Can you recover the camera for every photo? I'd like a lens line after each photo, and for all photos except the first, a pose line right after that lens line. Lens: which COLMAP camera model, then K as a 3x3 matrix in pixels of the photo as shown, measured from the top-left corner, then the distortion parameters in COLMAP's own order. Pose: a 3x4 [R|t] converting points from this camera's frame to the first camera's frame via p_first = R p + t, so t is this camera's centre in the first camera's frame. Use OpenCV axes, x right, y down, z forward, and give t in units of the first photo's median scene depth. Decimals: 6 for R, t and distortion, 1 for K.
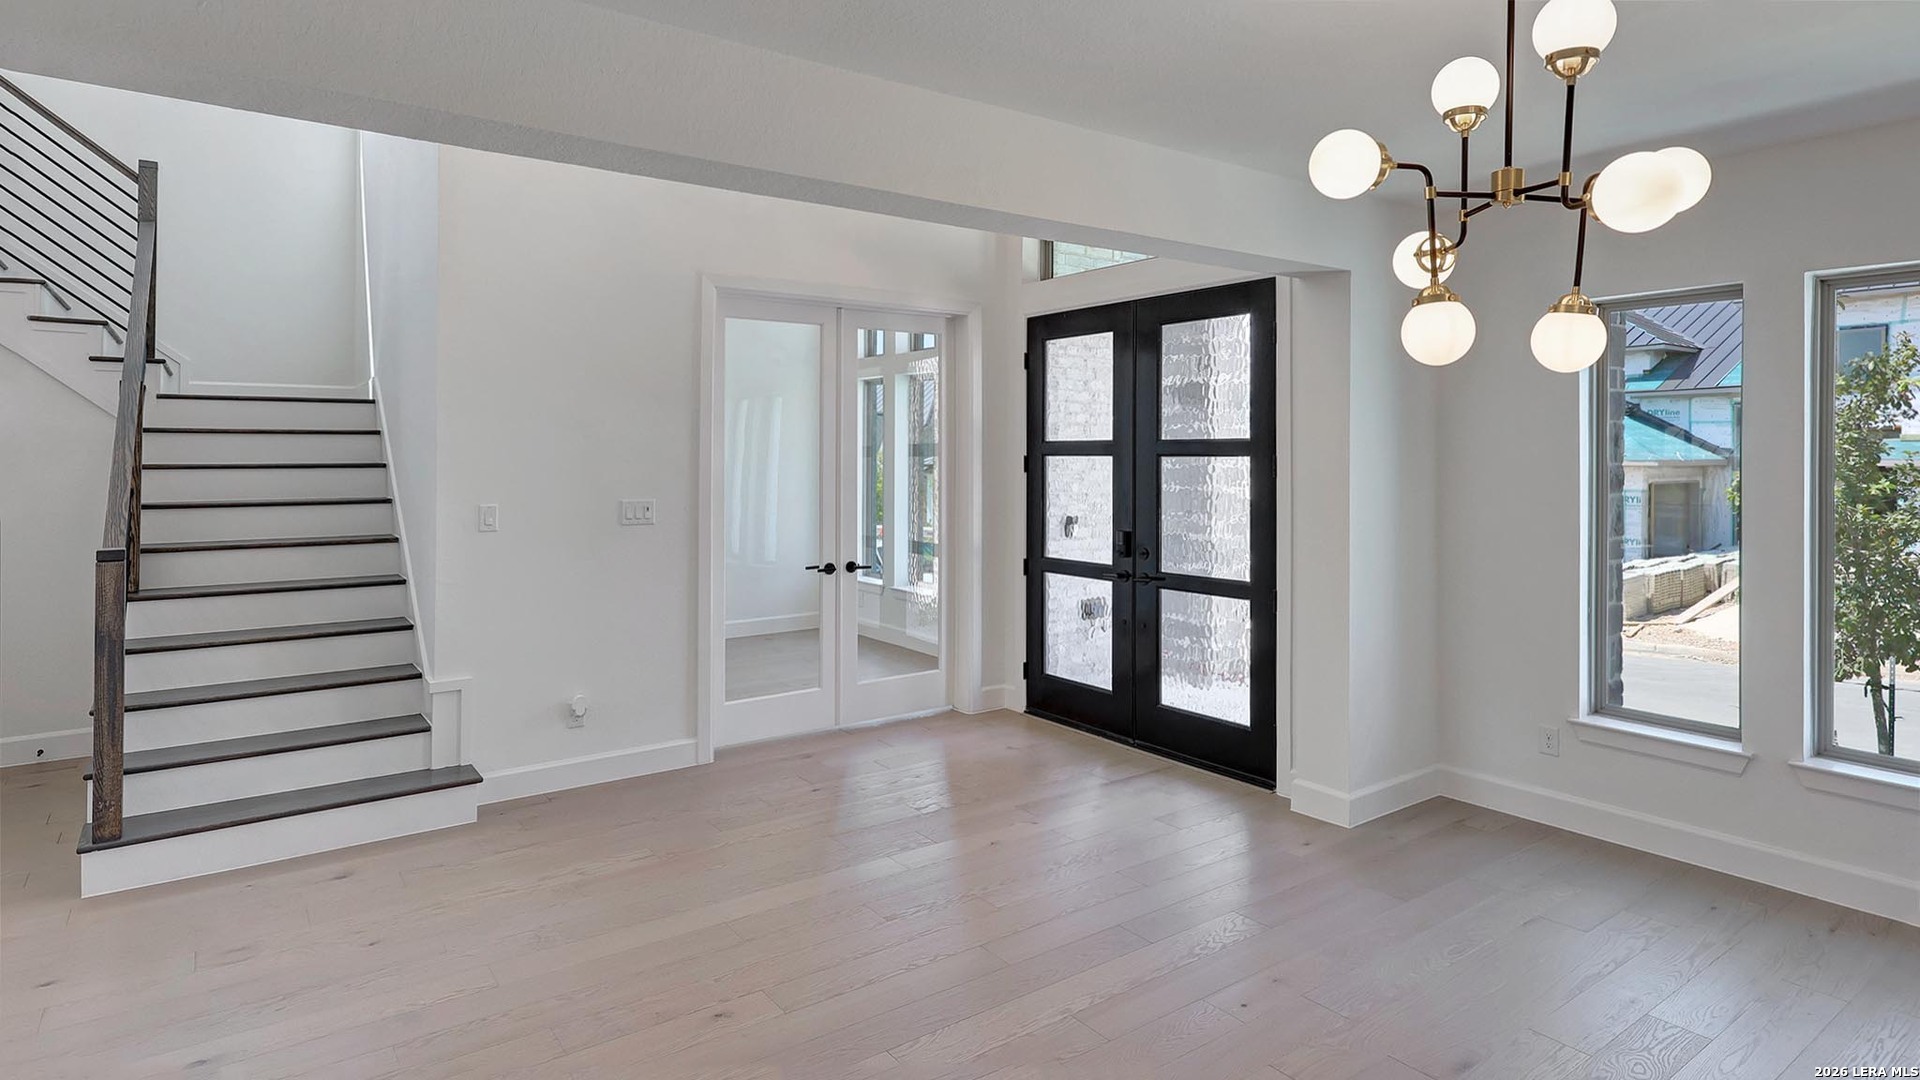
lens RADIAL K [[1003.4, 0, 959.3], [0, 1003.4, 451.0], [0, 0, 1]] dist [0.000352, 0.000002]
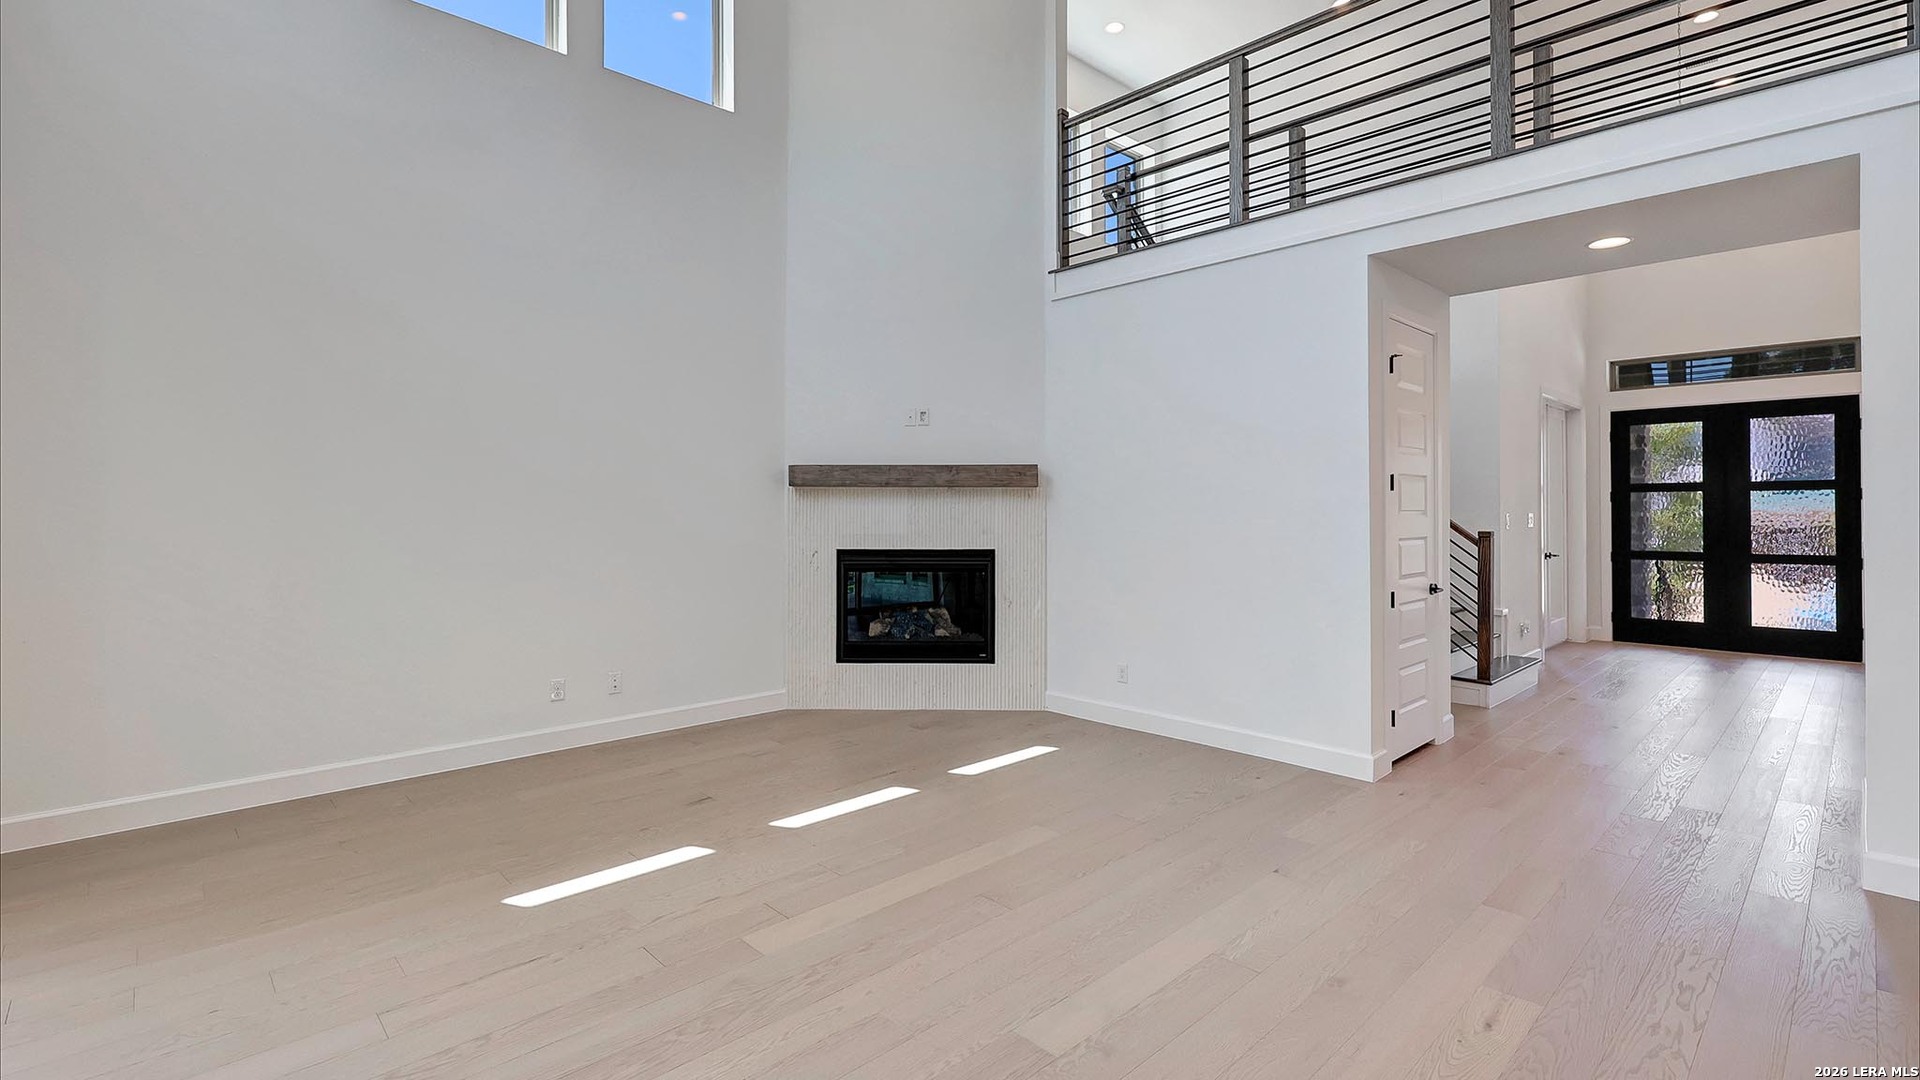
lens RADIAL K [[862.5, 0, 956.8], [0, 862.5, 511.3], [0, 0, 1]] dist [0.000794, -0.000067]
pose [[0.992069, 0.001169, 0.125688, -1.397629], [-0.001267, 0.999999, 0.000700, 0.043595], [-0.125687, -0.000854, 0.992070, -0.374816]]
